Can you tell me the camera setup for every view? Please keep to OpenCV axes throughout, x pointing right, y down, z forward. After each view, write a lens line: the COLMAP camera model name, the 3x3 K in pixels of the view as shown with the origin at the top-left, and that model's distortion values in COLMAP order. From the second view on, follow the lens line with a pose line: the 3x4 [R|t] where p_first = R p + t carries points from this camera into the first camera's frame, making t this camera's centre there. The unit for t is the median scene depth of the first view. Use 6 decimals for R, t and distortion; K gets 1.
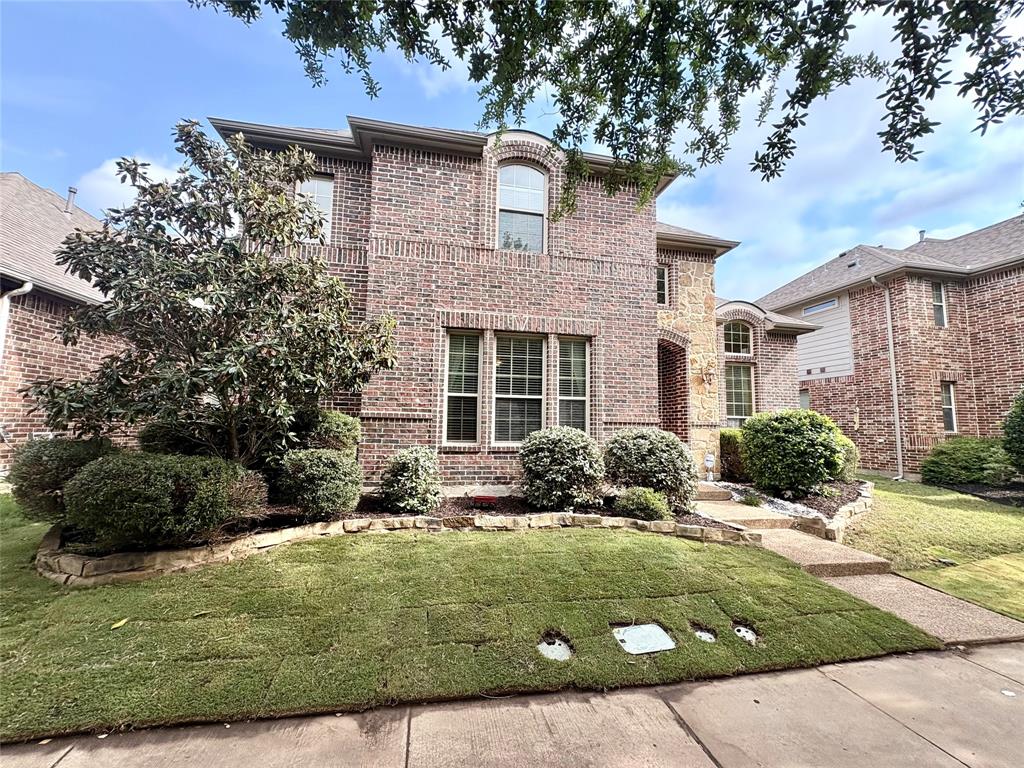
lens RADIAL K [[406.1, 0, 512.0], [0, 406.1, 384.0], [0, 0, 1]] dist [-0.000241, -0.000228]
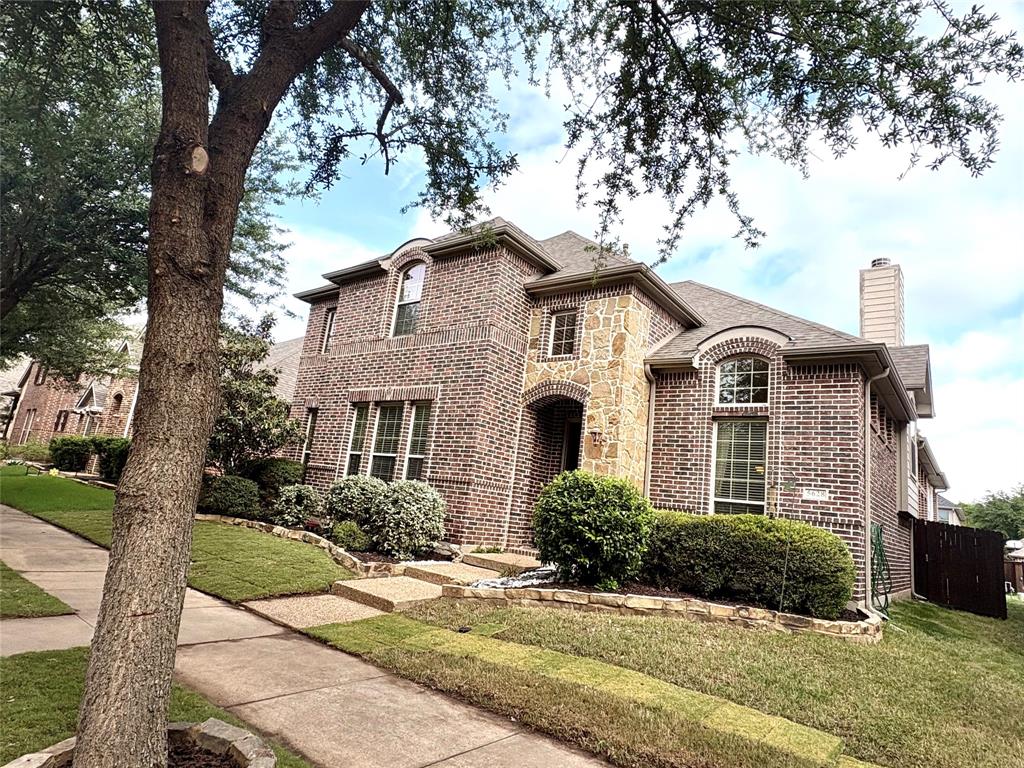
lens RADIAL K [[578.6, 0, 512.0], [0, 578.6, 384.0], [0, 0, 1]] dist [0.000180, 0.000433]
pose [[0.642431, -0.102172, -0.759502, 1.628522], [-0.034356, 0.986236, -0.161733, 0.091172], [0.765573, 0.129996, 0.630079, 0.188752]]
